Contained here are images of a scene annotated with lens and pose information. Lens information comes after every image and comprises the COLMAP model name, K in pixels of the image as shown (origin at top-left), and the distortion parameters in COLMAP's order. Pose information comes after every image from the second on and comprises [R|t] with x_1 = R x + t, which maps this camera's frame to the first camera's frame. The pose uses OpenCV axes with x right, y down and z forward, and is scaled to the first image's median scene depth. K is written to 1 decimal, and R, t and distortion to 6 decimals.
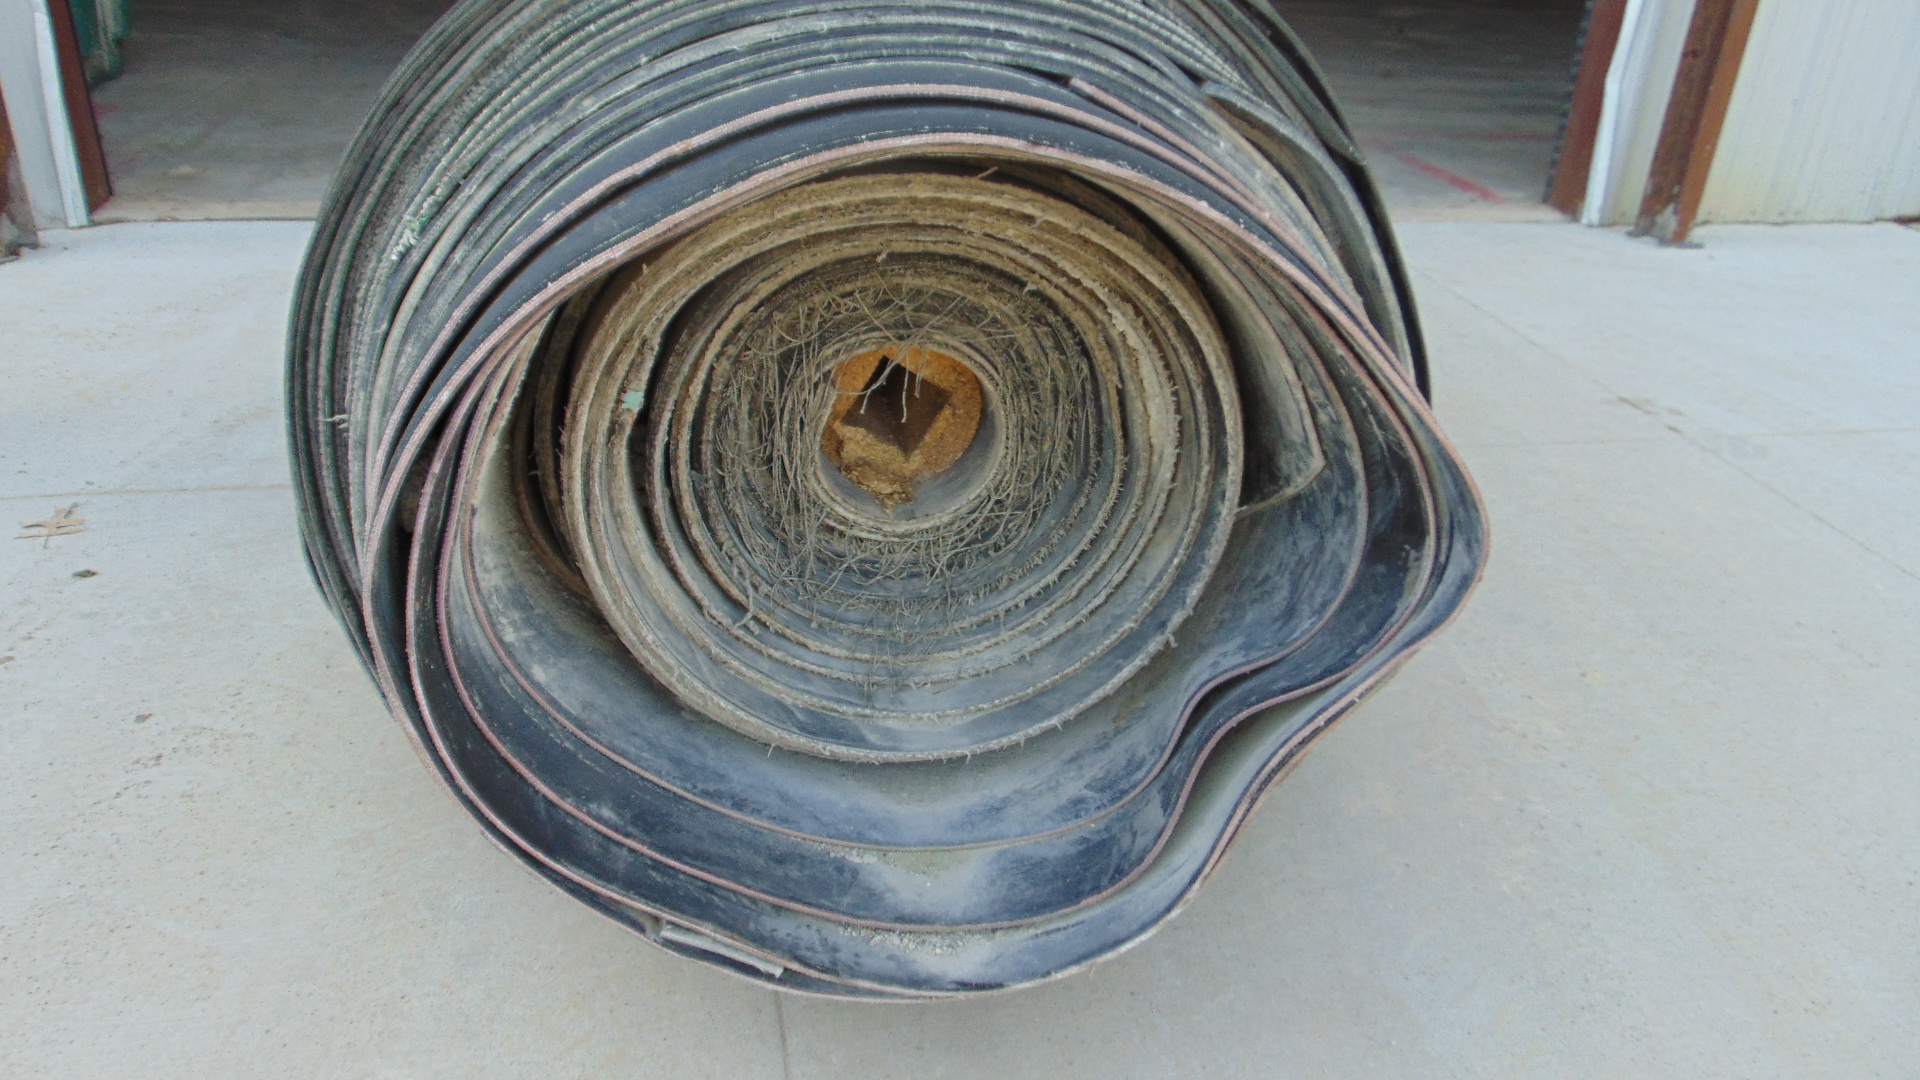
lens RADIAL K [[1440.6, 0, 951.9], [0, 1440.6, 546.2], [0, 0, 1]] dist [-0.010673, 0.024822]
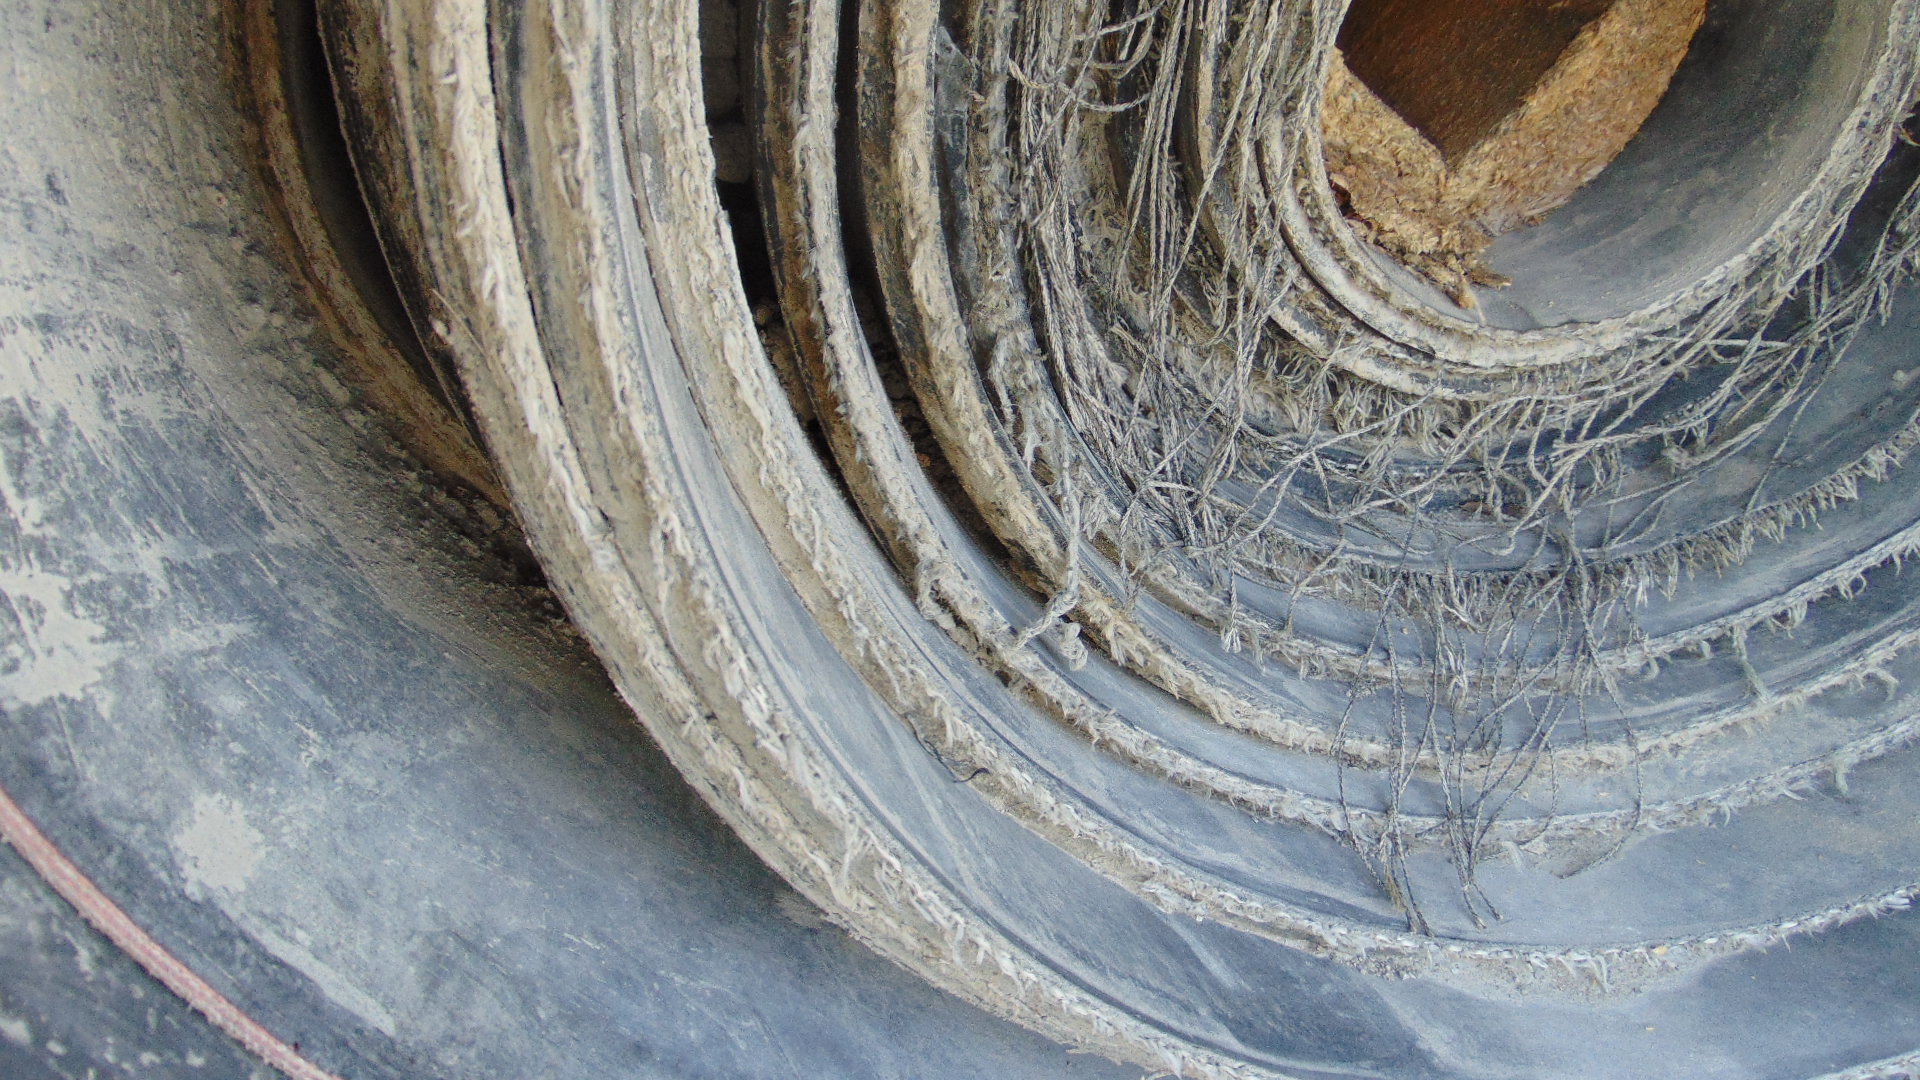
lens RADIAL K [[1440.6, 0, 960.8], [0, 1440.6, 532.1], [0, 0, 1]] dist [-0.010673, 0.024822]
pose [[0.995124, 0.074977, 0.064081, -0.177013], [-0.077610, 0.996196, 0.039630, 0.024133], [-0.060866, -0.044410, 0.997158, 0.708038]]
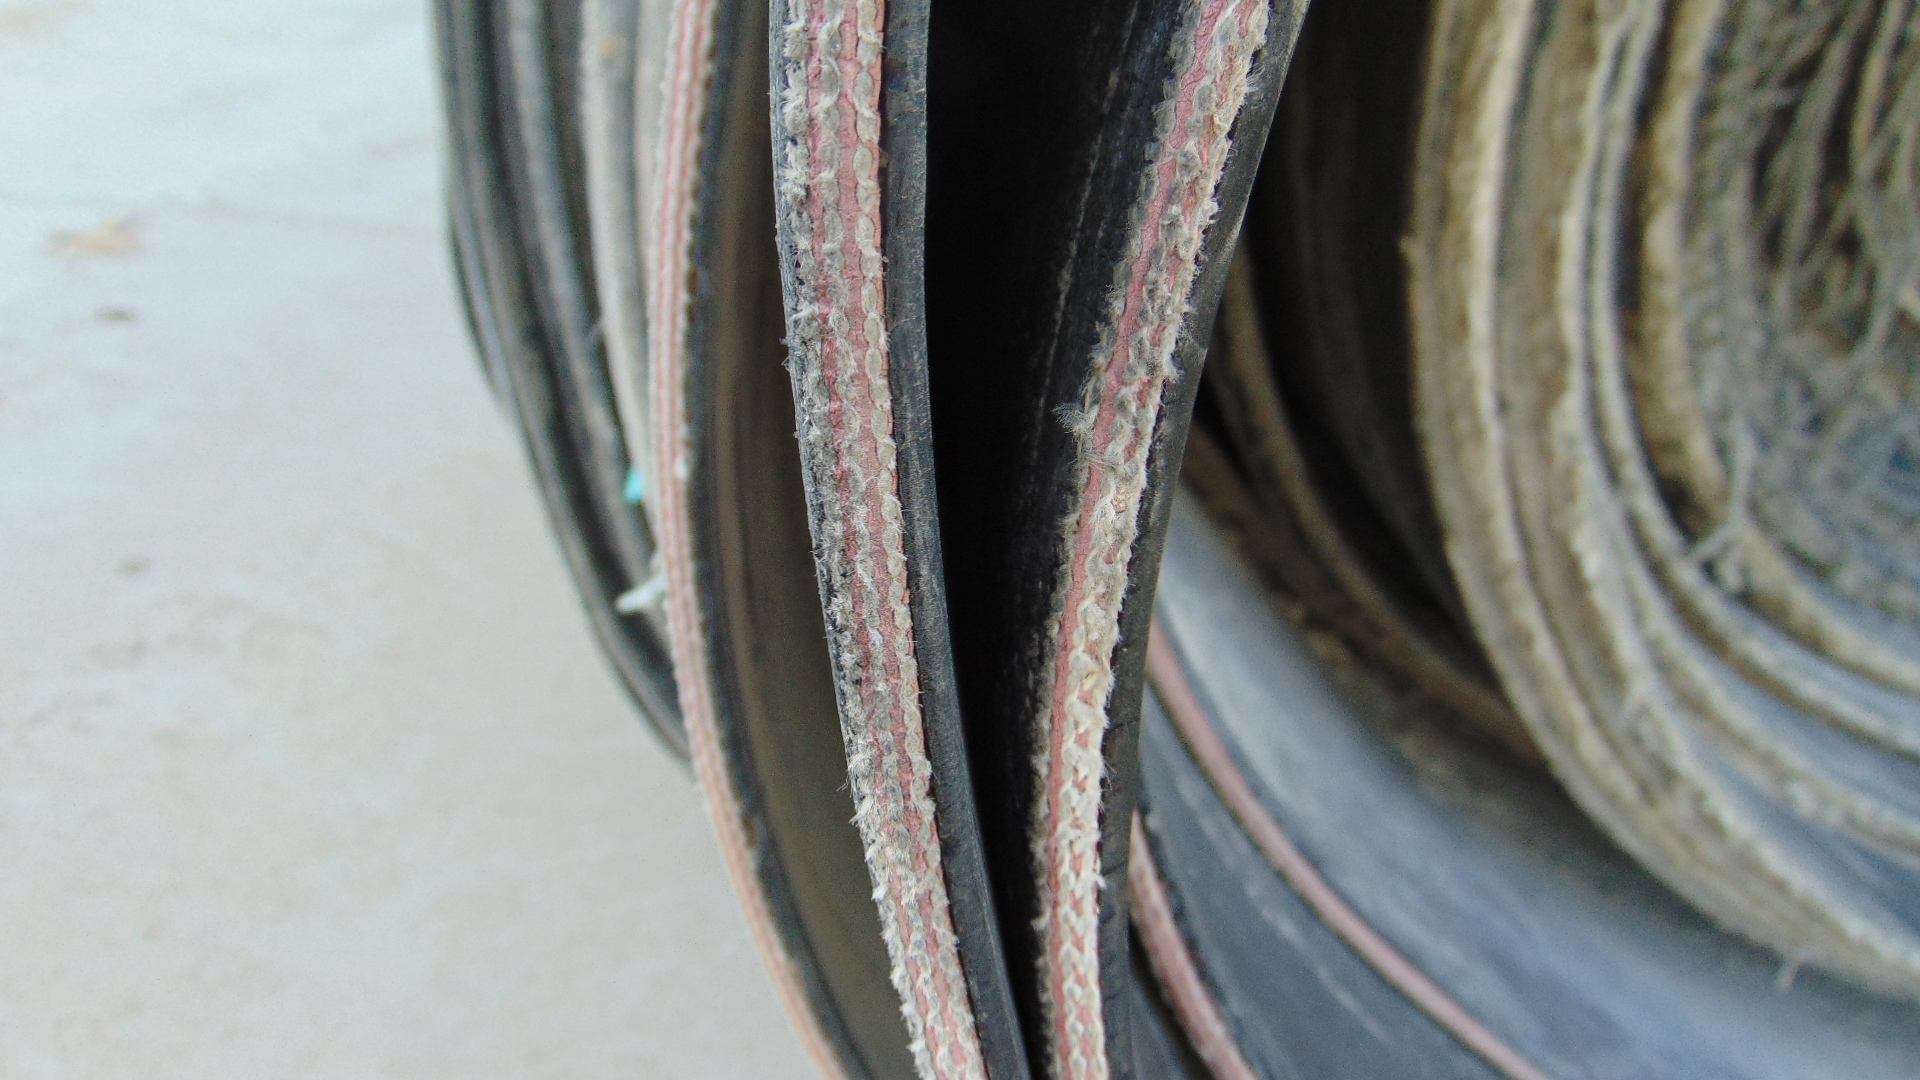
lens RADIAL K [[1440.6, 0, 958.5], [0, 1440.6, 534.4], [0, 0, 1]] dist [-0.010673, 0.024822]
pose [[0.985996, 0.134873, -0.098088, -0.273832], [-0.130988, 0.990359, 0.045059, 0.056189], [0.103220, -0.031580, 0.994157, 0.652088]]
